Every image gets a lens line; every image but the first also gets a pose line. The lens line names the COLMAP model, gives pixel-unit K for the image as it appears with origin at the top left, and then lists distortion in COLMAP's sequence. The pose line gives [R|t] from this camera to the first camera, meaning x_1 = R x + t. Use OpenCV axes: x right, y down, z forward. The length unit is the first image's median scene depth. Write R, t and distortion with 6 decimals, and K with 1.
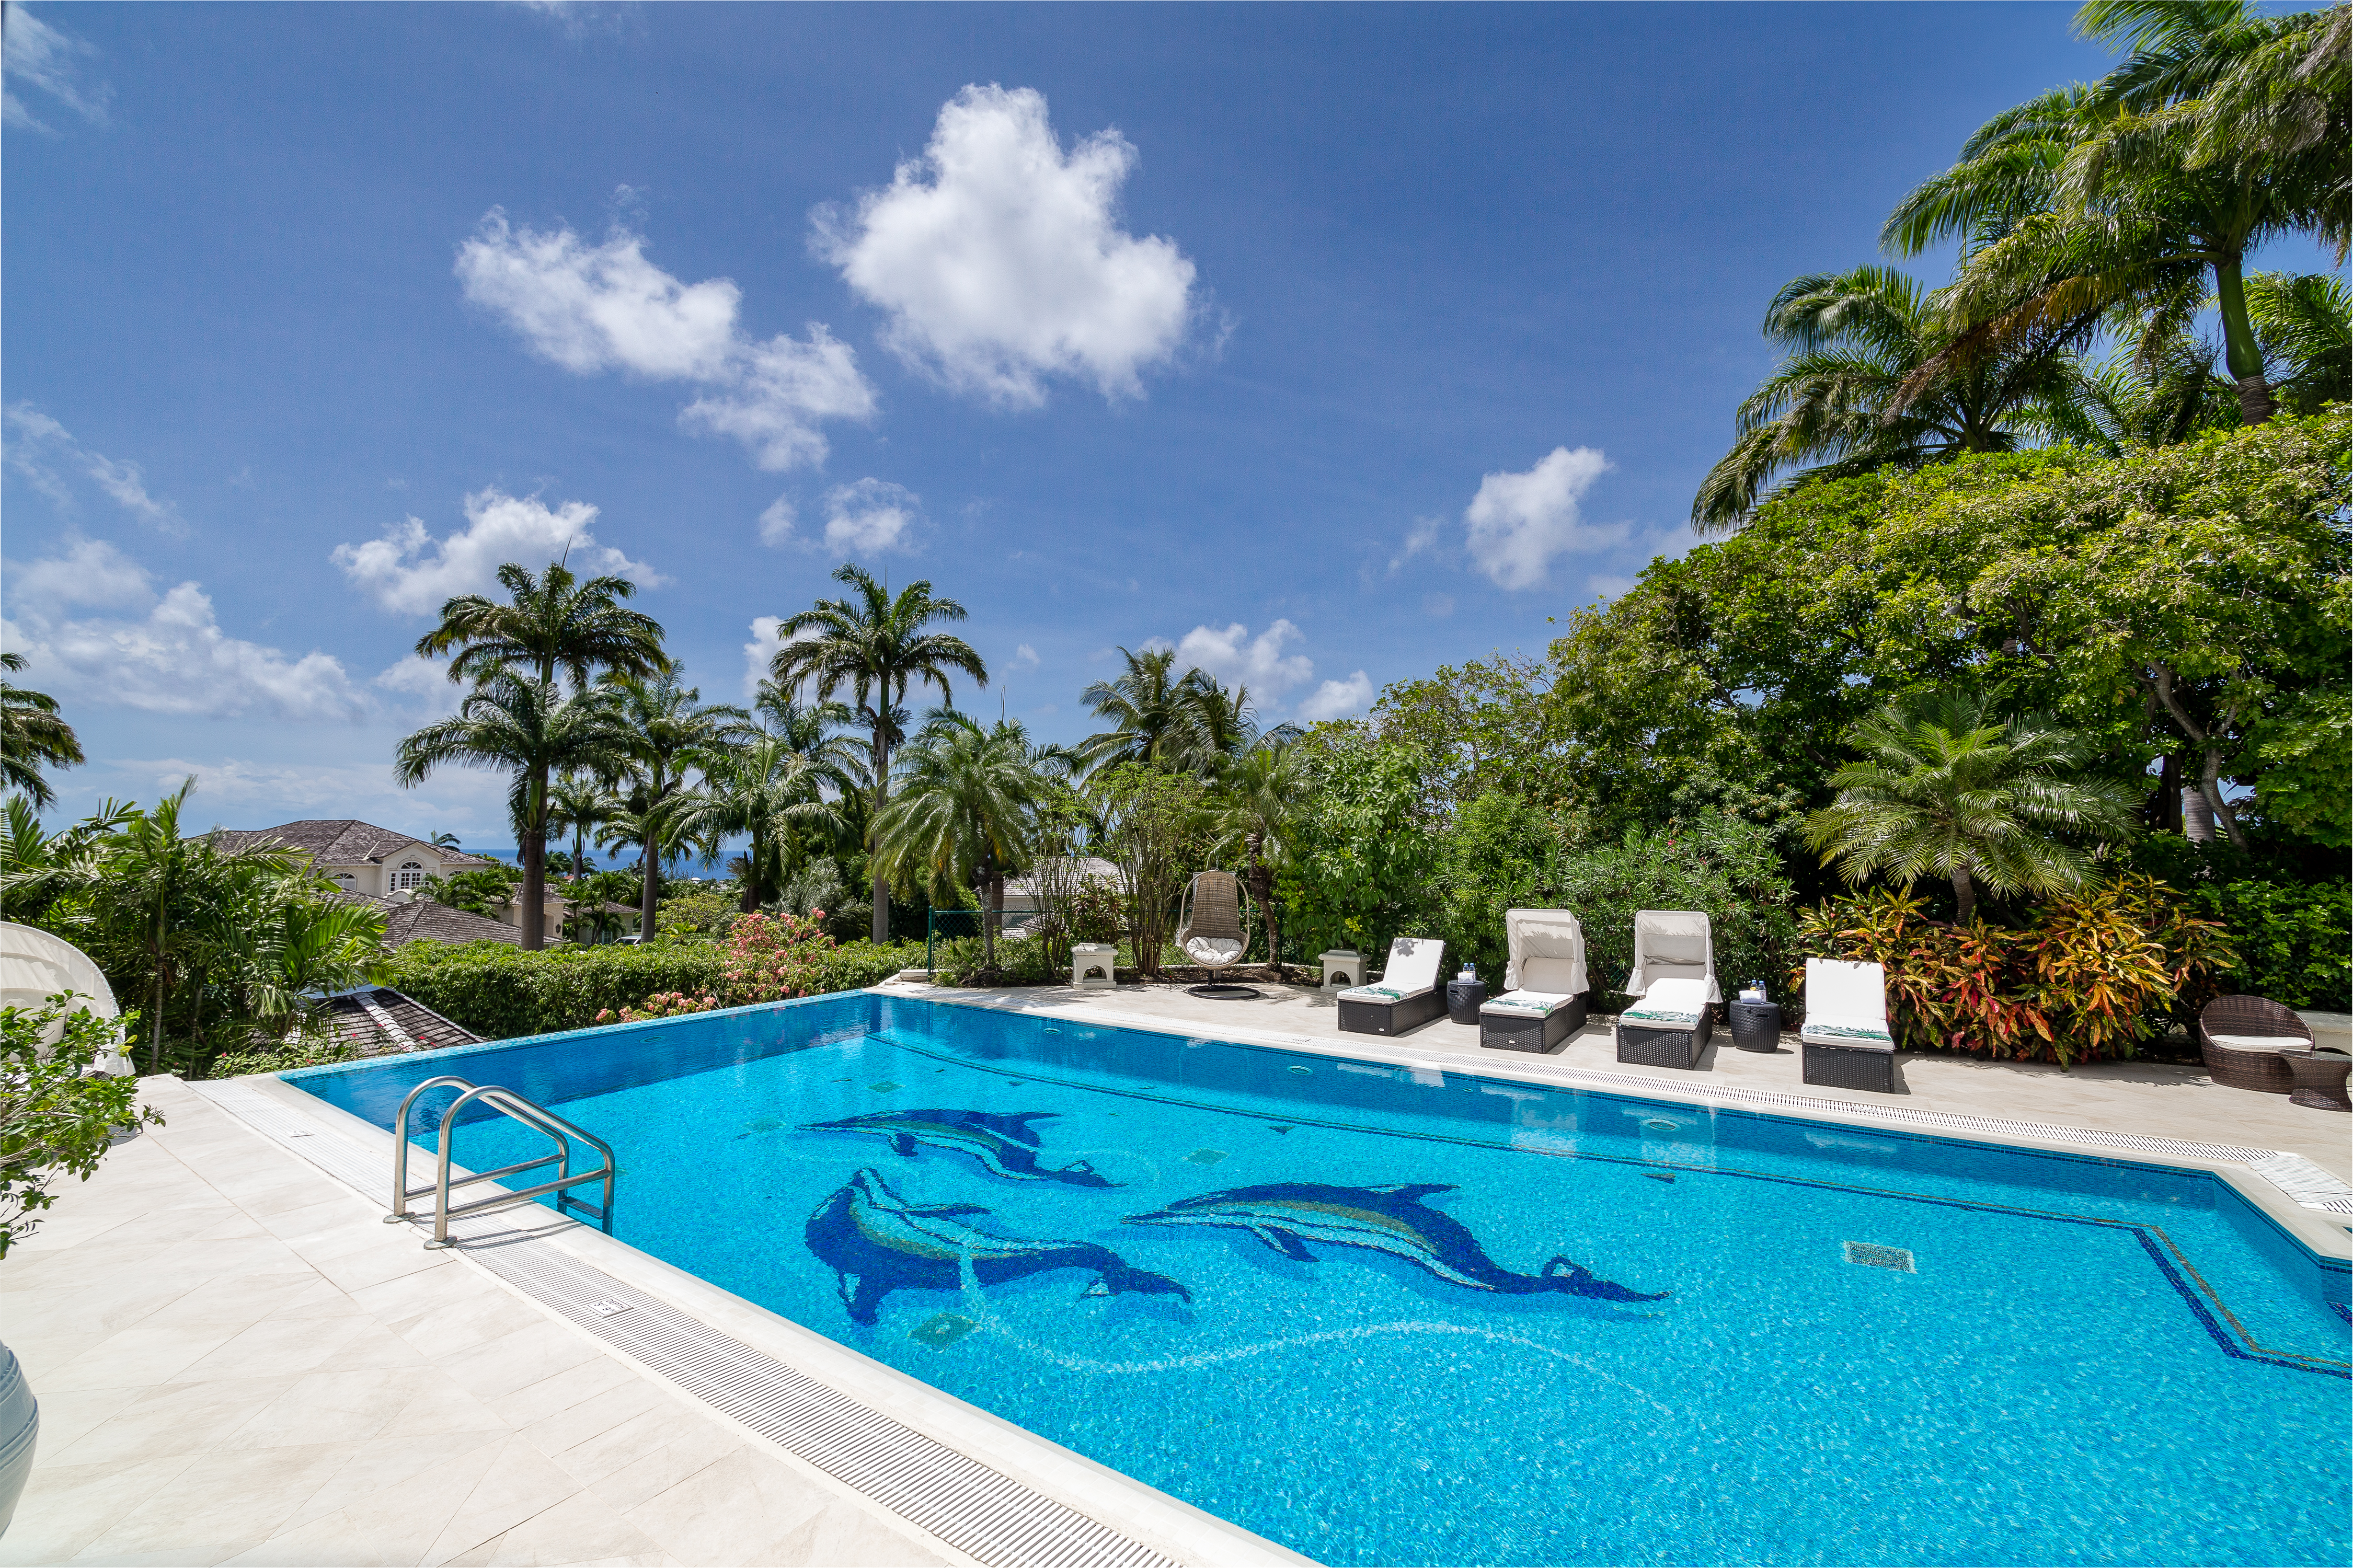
lens RADIAL K [[957.8, 0, 1176.5], [0, 957.8, 784.0], [0, 0, 1]] dist [-0.001428, -0.005026]
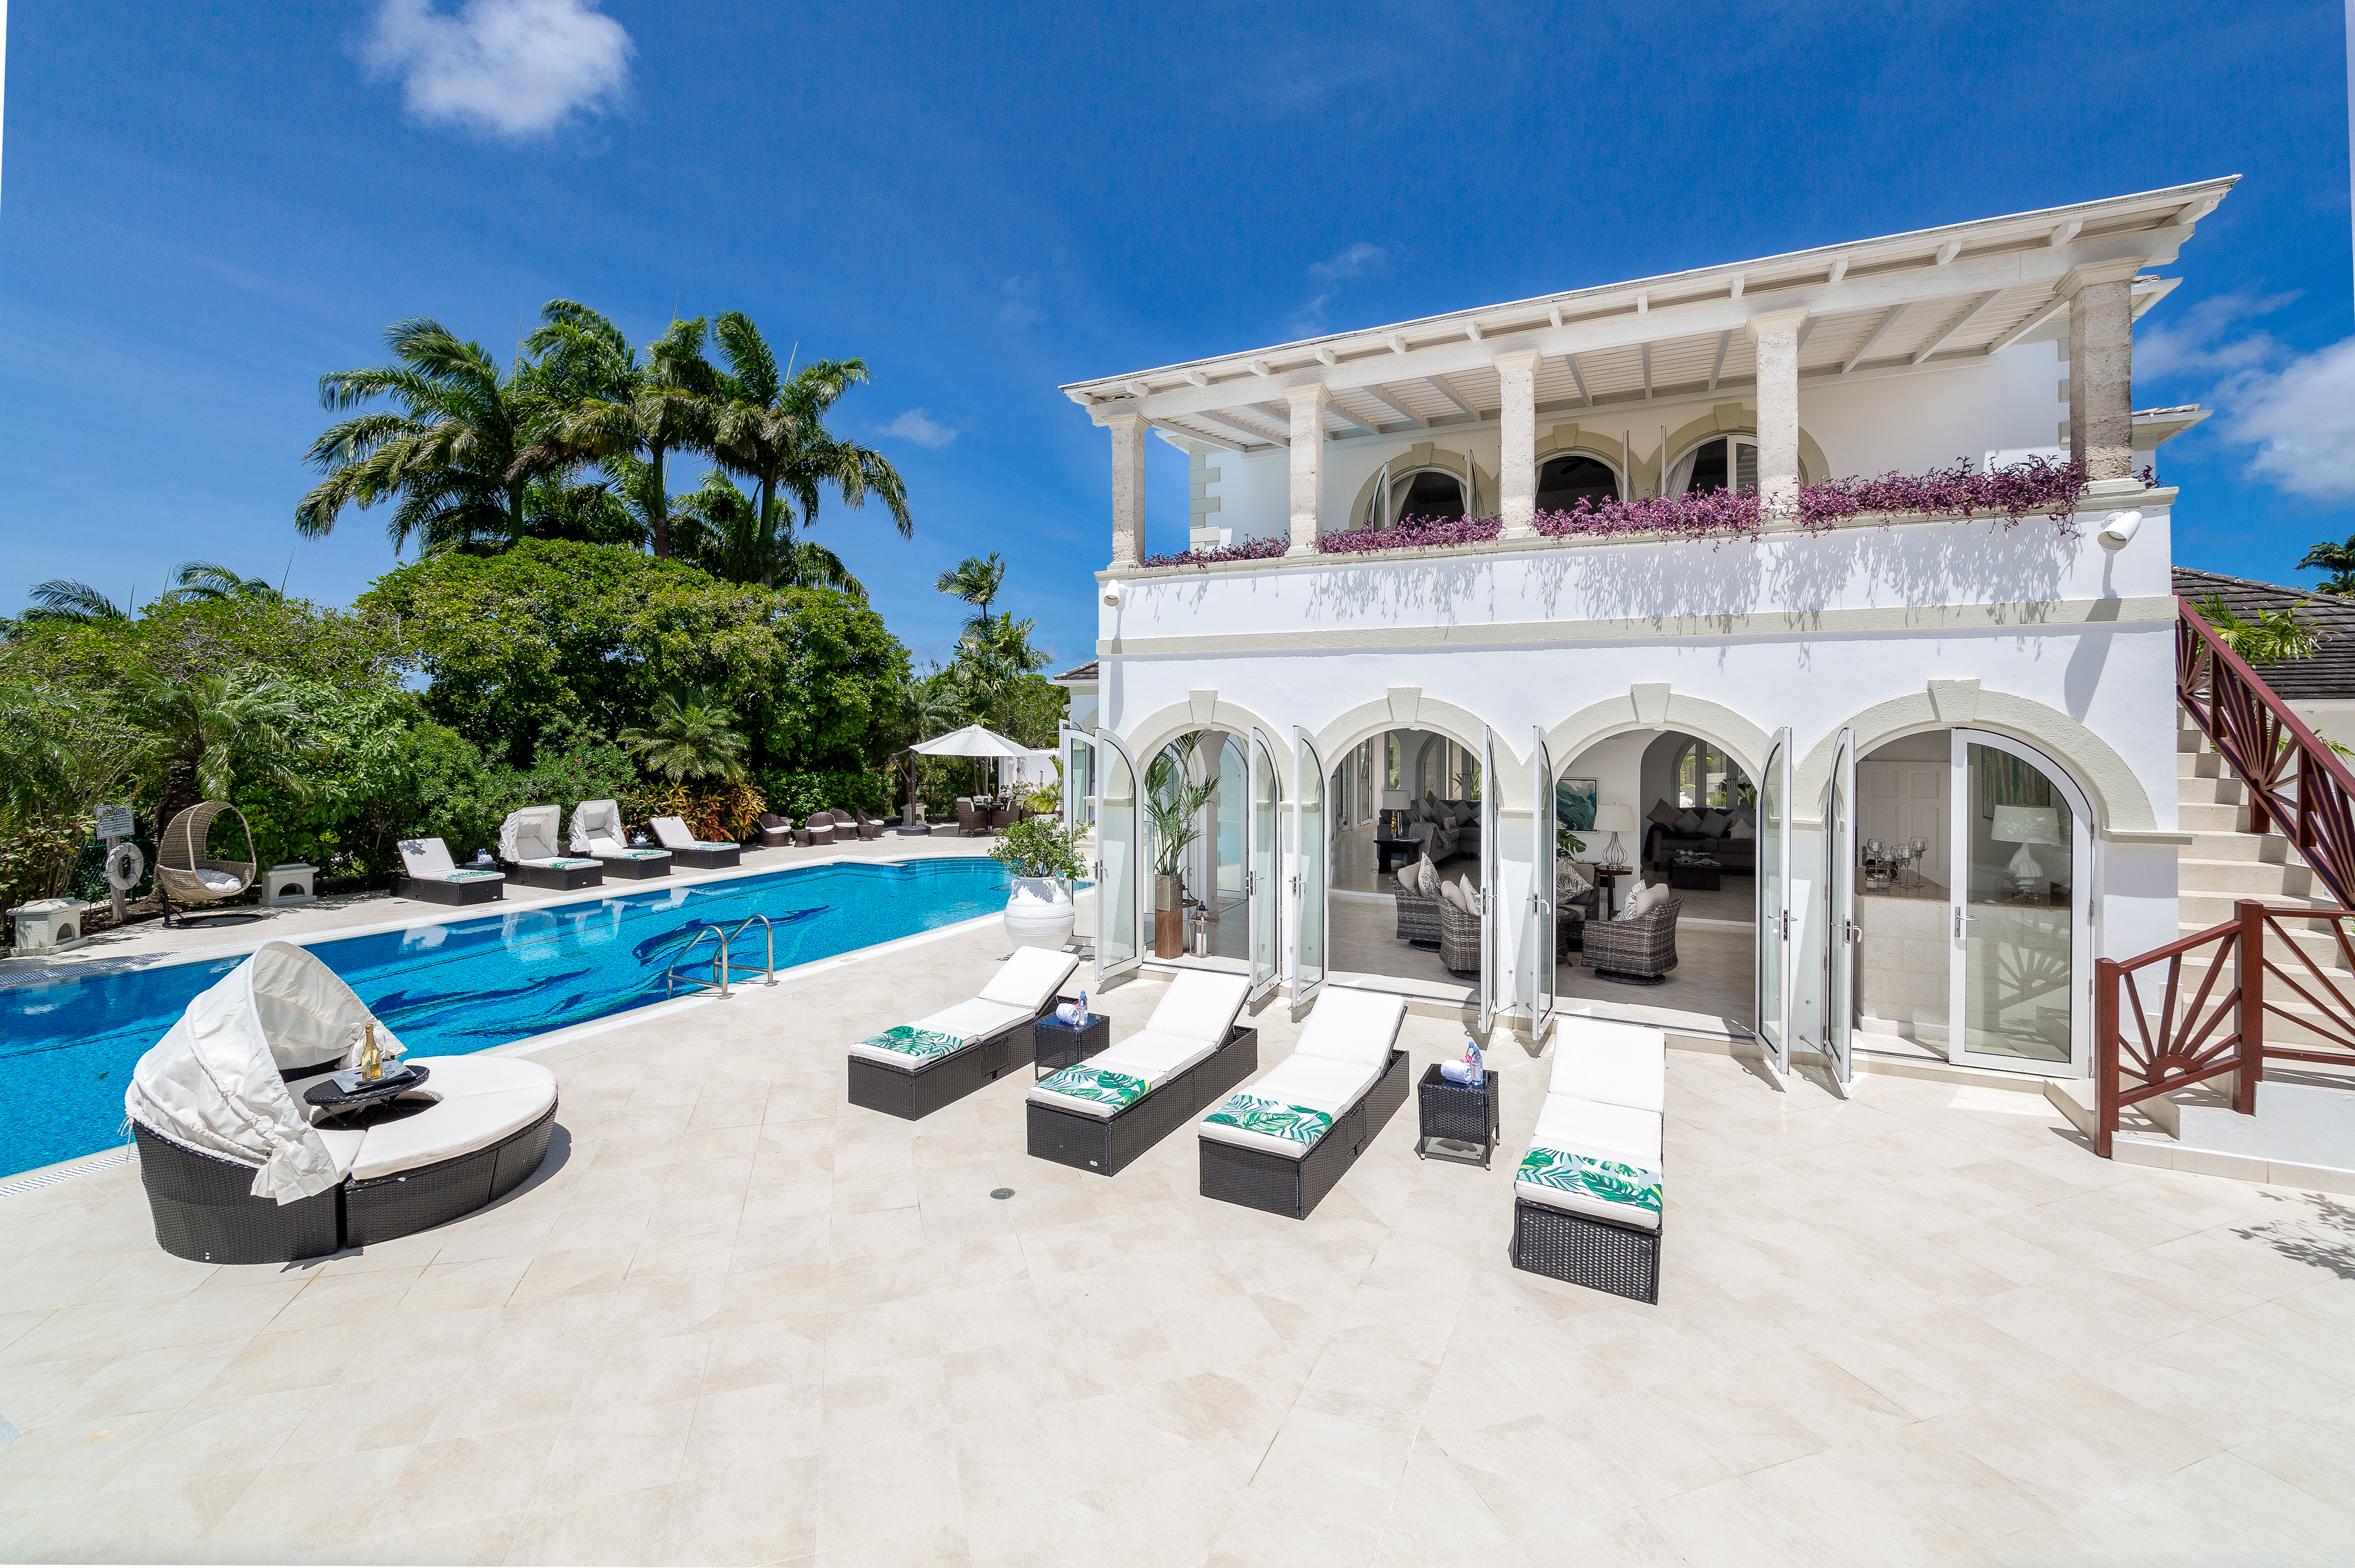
lens RADIAL K [[956.8, 0, 1174.6], [0, 956.8, 739.8], [0, 0, 1]] dist [-0.005373, -0.000630]
pose [[-0.126119, -0.016040, 0.991885, -1.286241], [-0.079581, 0.996810, 0.006001, -0.067769], [-0.988818, -0.078178, -0.126994, 0.193180]]
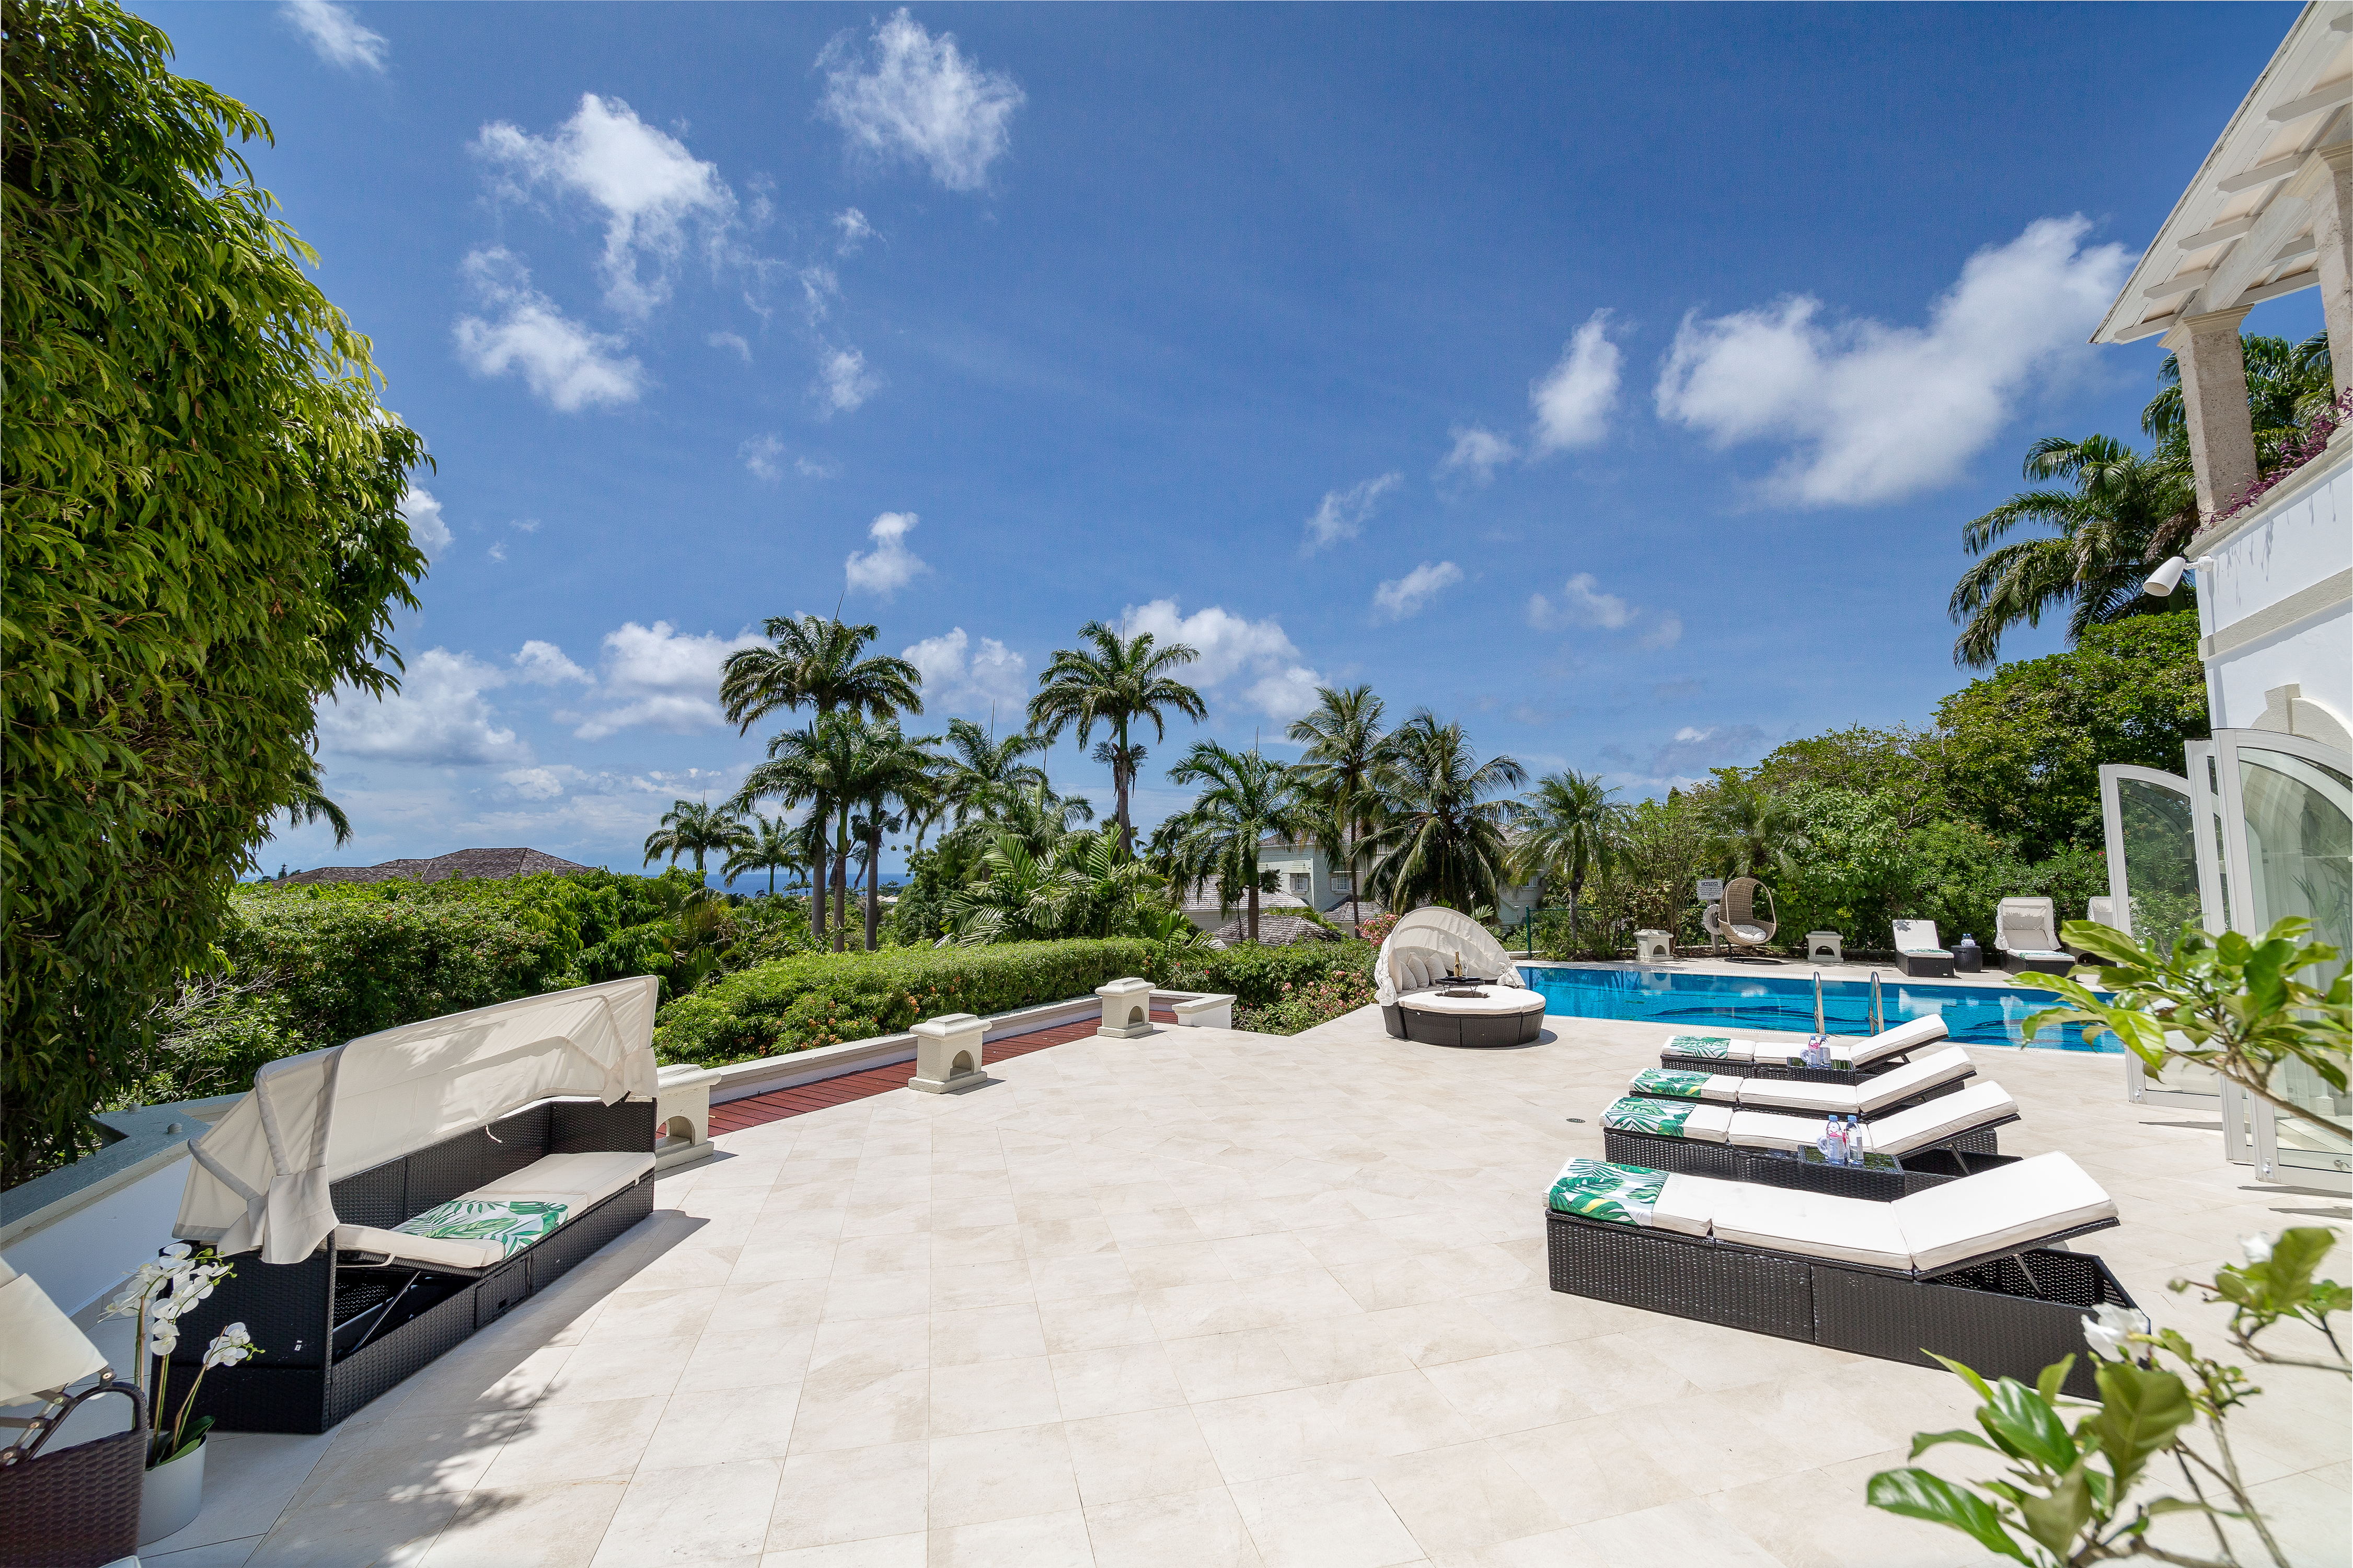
lens RADIAL K [[953.6, 0, 1176.5], [0, 953.6, 784.0], [0, 0, 1]] dist [-0.001556, -0.000326]
pose [[0.998832, -0.014358, 0.046146, -1.085796], [0.014965, 0.999806, -0.012825, -0.055889], [-0.045953, 0.013501, 0.998852, -0.494052]]
